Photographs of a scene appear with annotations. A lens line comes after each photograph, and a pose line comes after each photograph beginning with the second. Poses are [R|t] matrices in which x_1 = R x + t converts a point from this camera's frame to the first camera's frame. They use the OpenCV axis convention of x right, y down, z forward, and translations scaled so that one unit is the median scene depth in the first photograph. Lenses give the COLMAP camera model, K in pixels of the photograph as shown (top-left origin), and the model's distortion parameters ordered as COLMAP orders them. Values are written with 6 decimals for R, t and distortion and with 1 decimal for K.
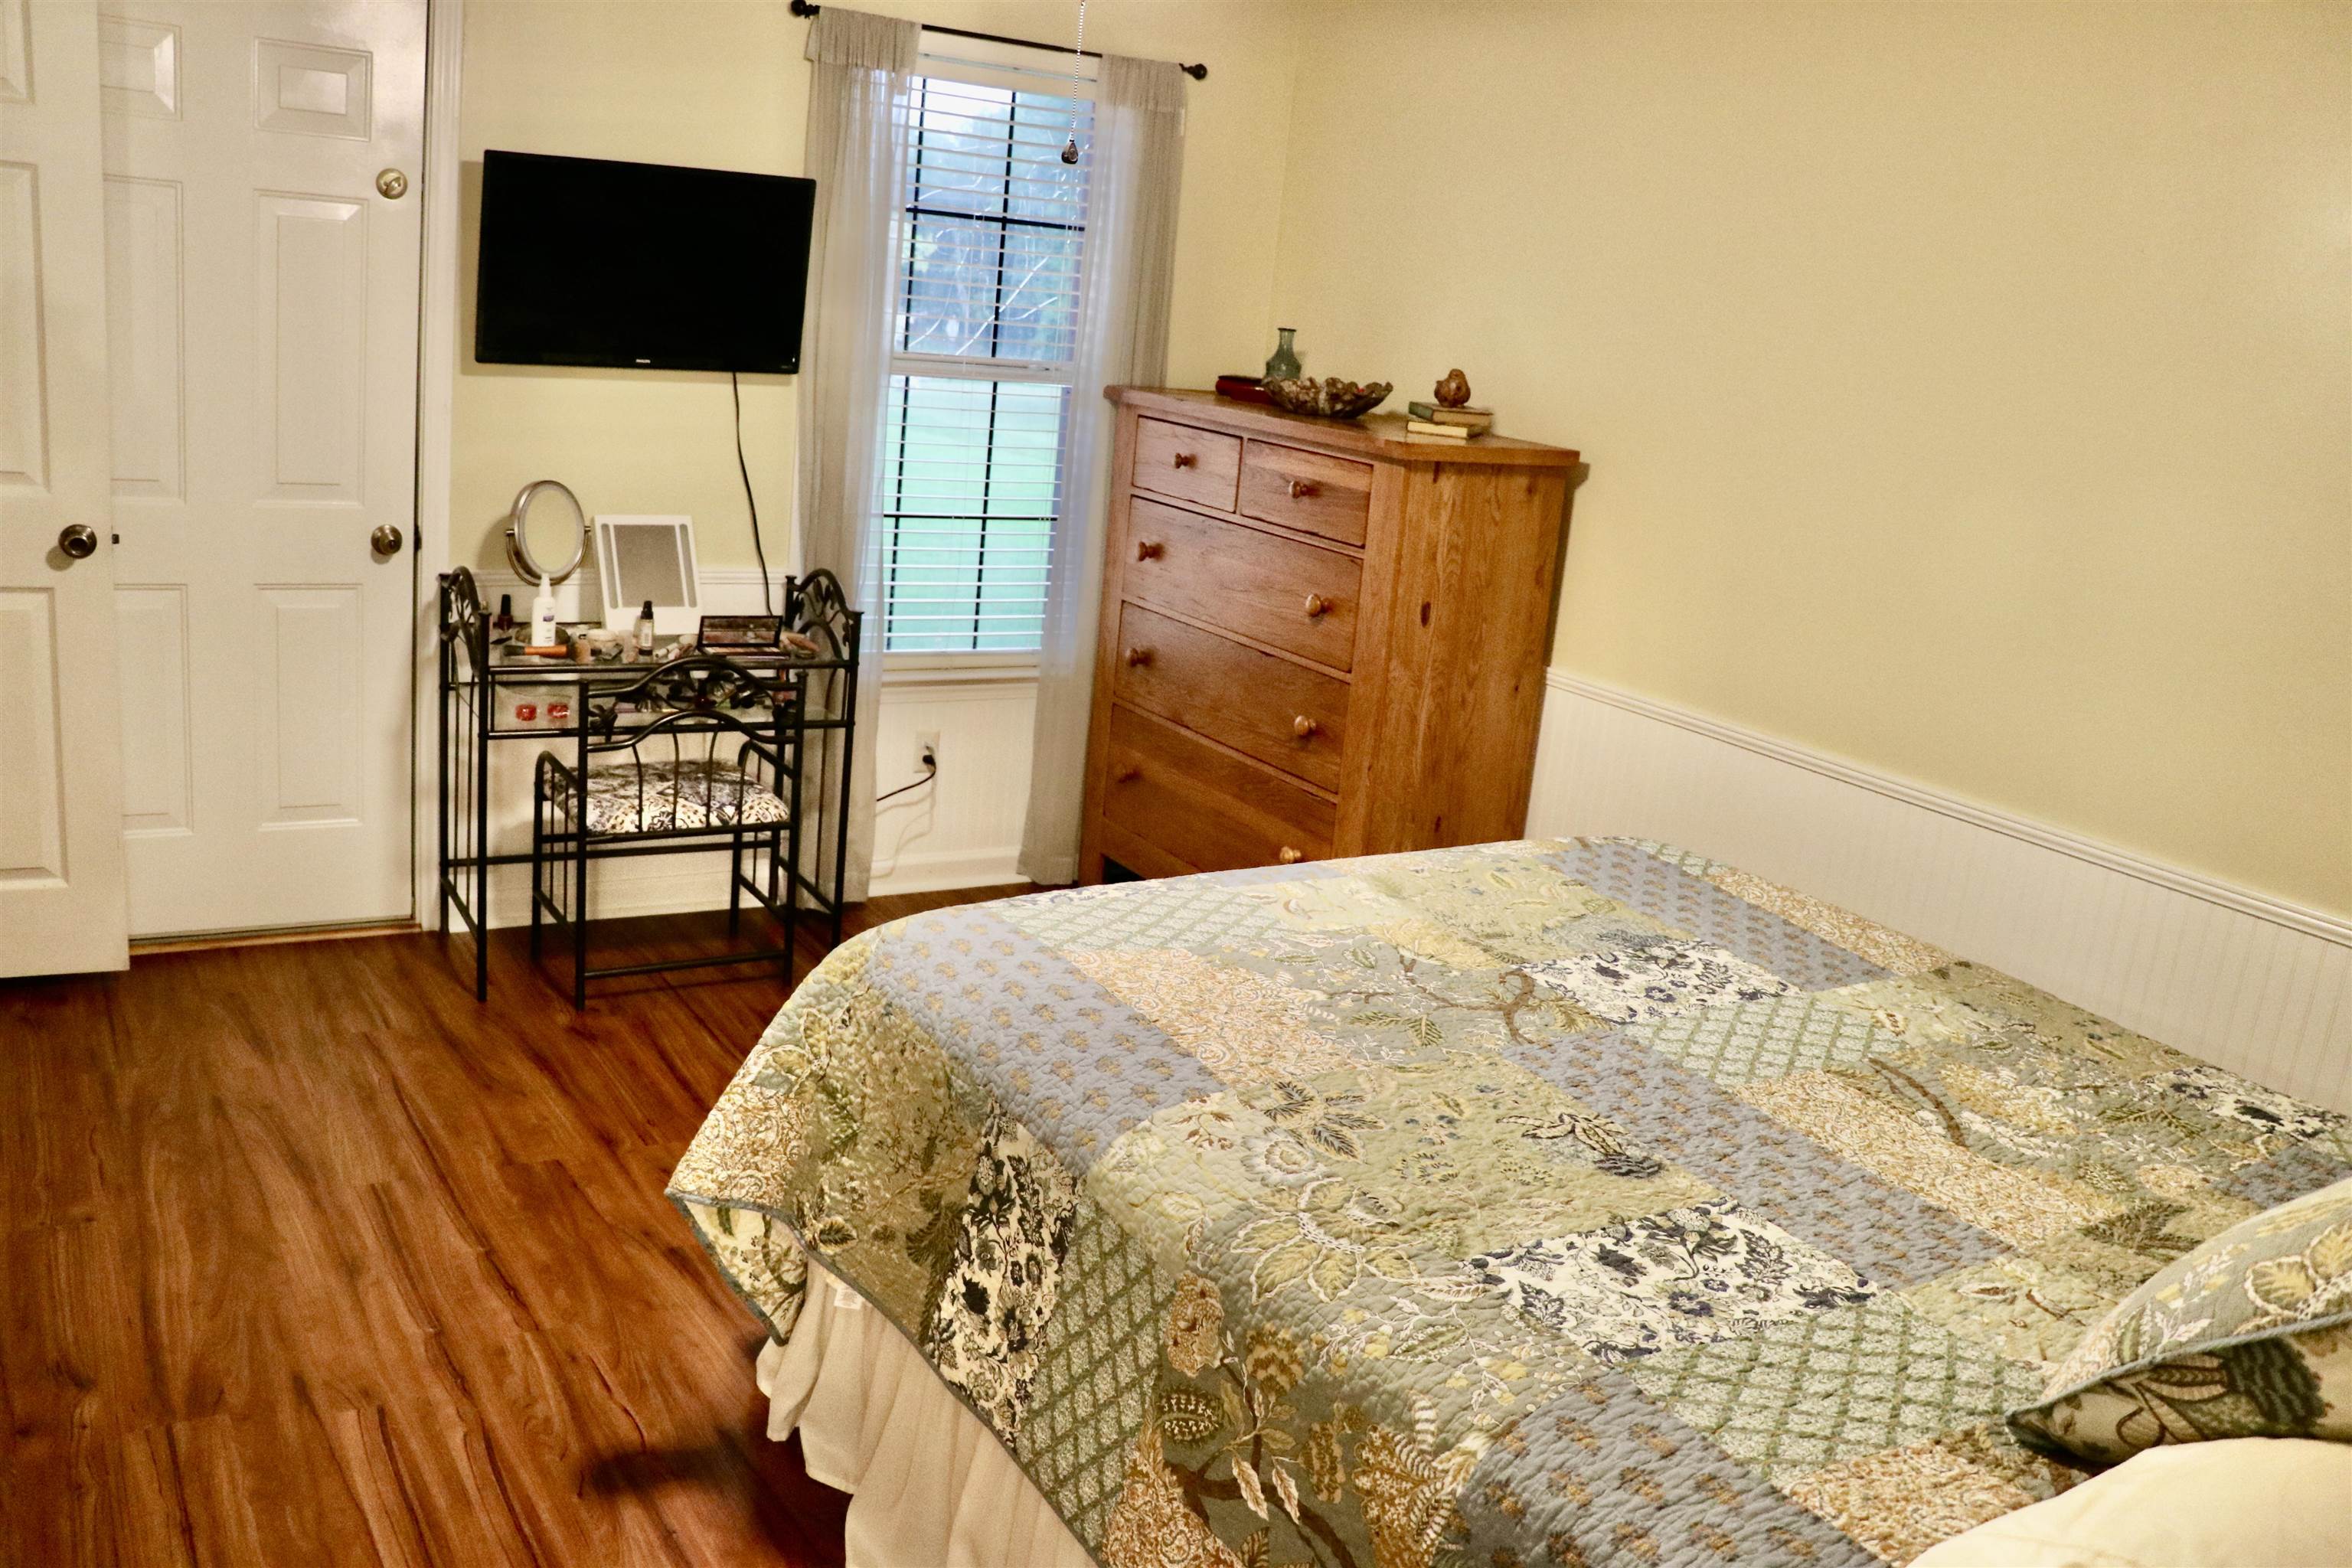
lens RADIAL K [[1906.2, 0, 1176.0], [0, 1906.2, 784.0], [0, 0, 1]] dist [-0.172421, 0.145802]
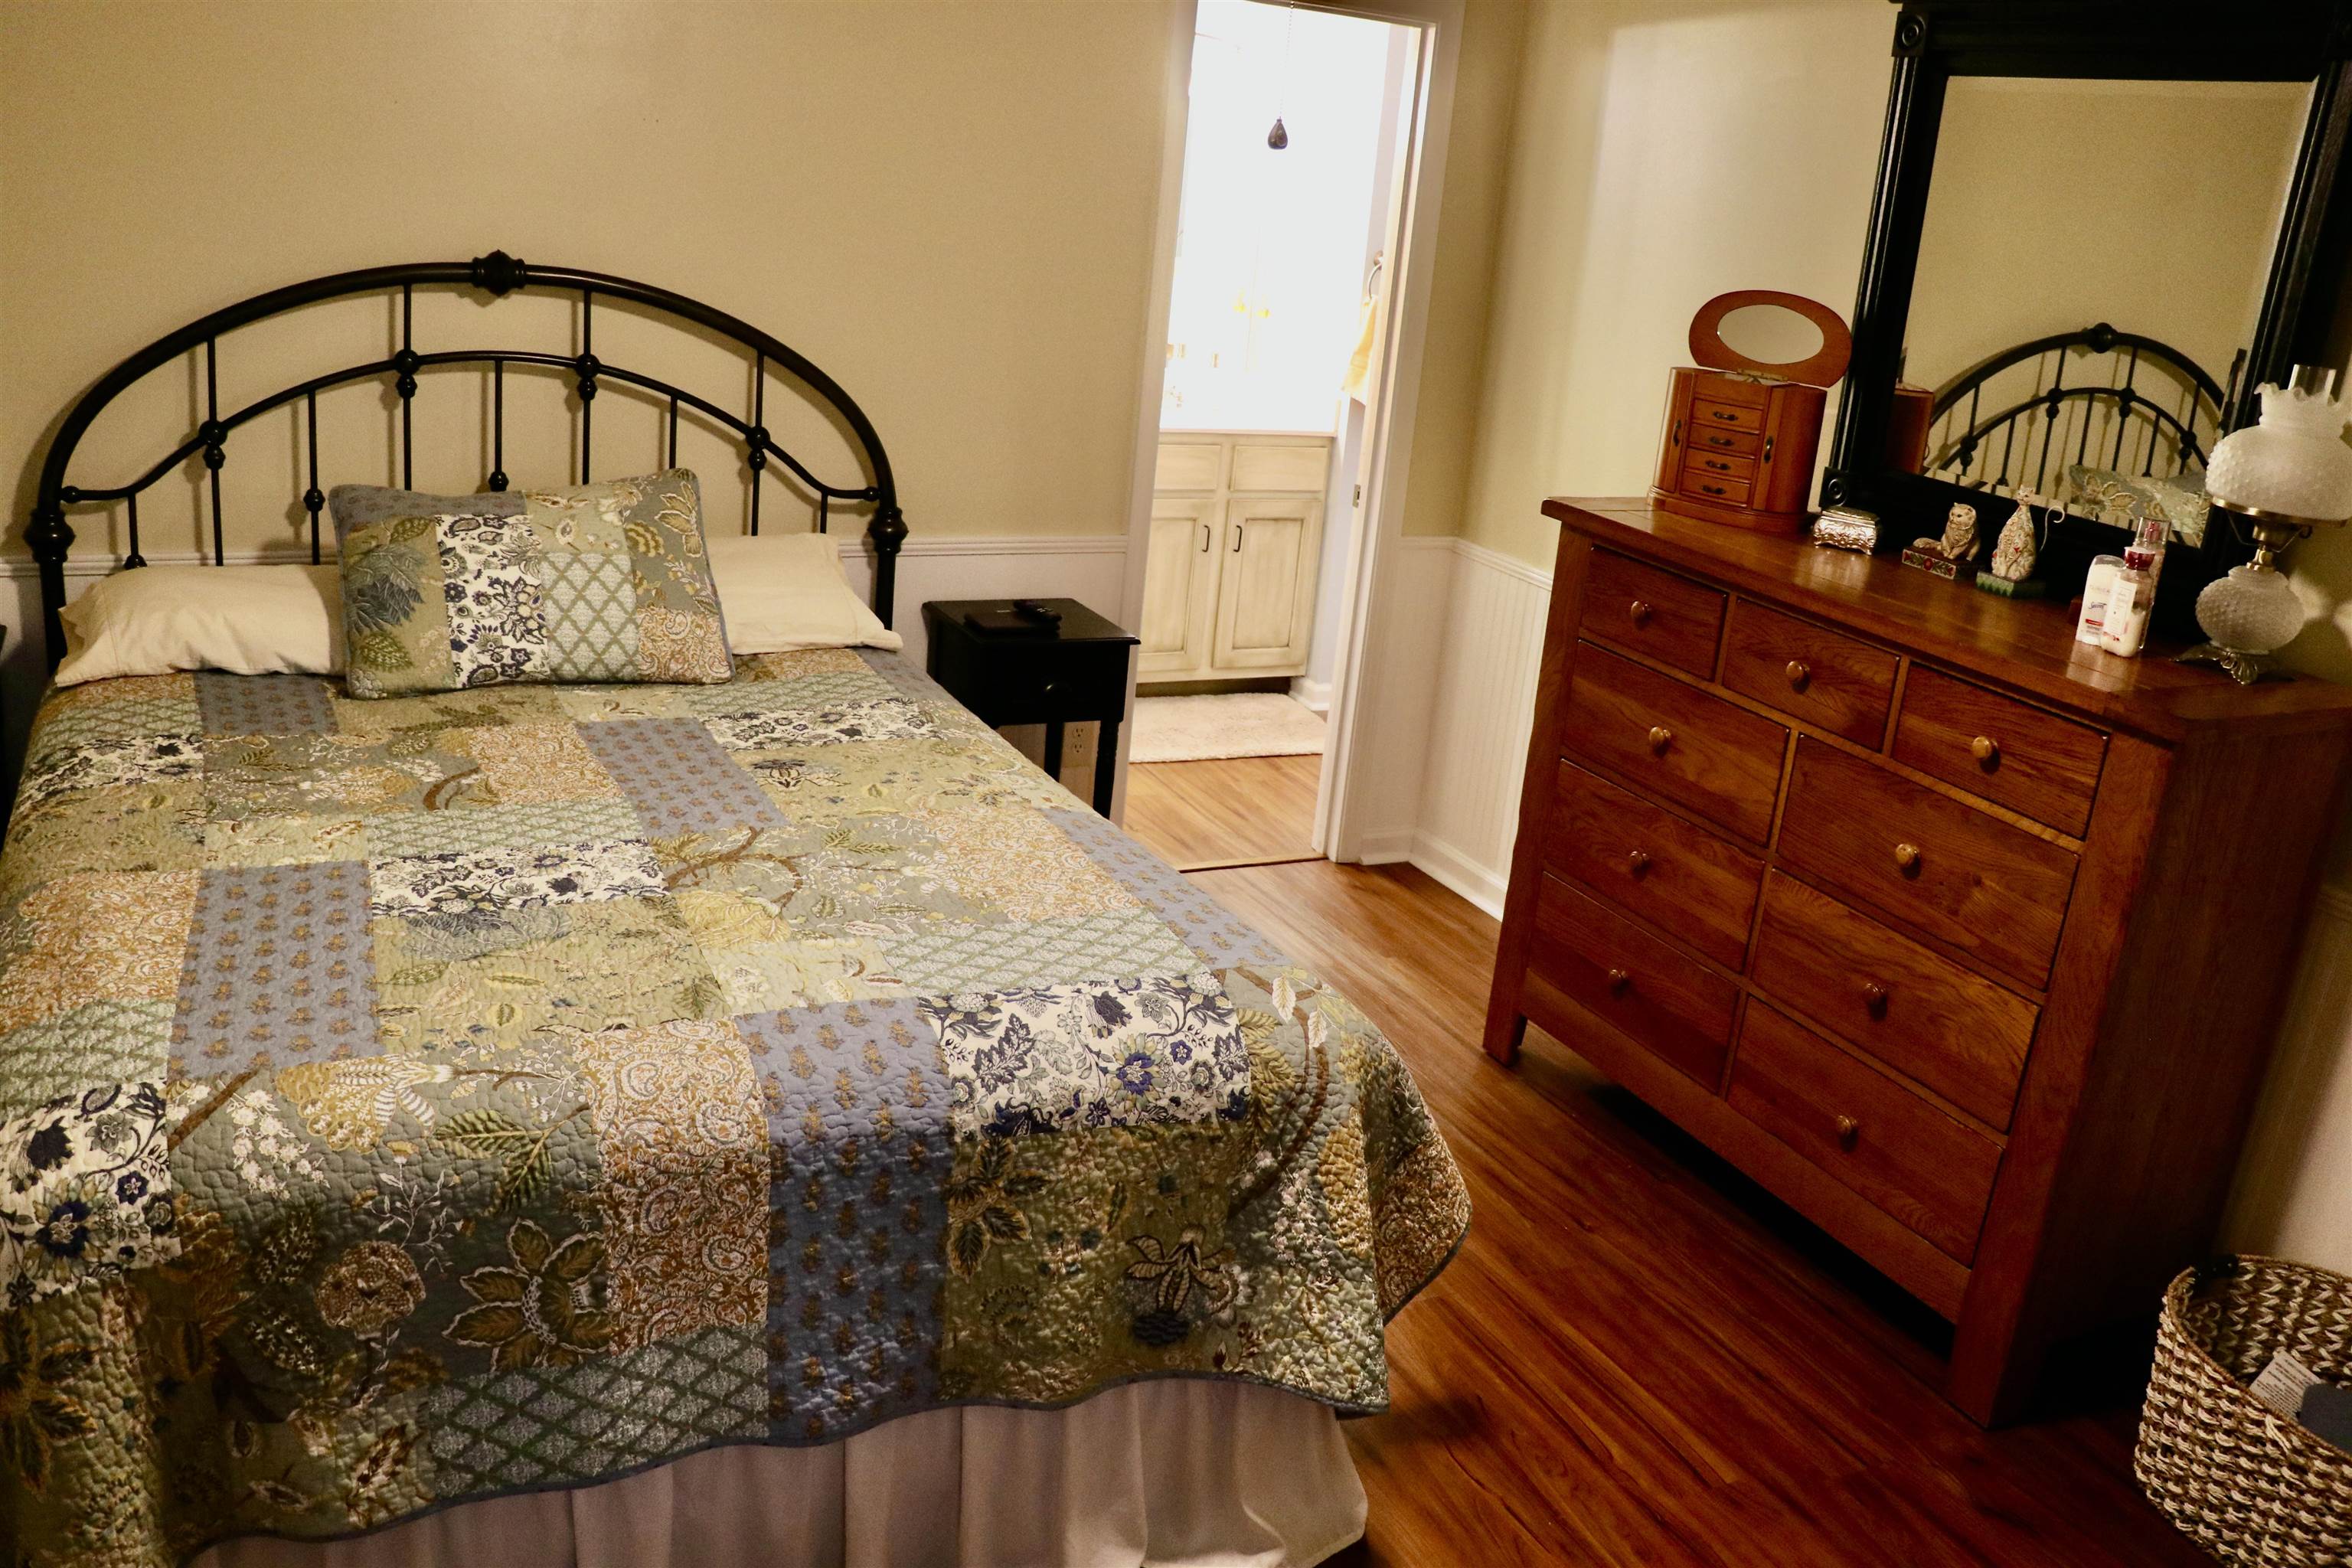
lens RADIAL K [[1906.2, 0, 1176.0], [0, 1906.2, 784.0], [0, 0, 1]] dist [-0.172421, 0.145802]
pose [[-0.976641, -0.212229, 0.033638, -0.098001], [-0.159224, 0.819888, 0.549938, -0.535191], [-0.144292, 0.531736, -0.834528, 1.791672]]
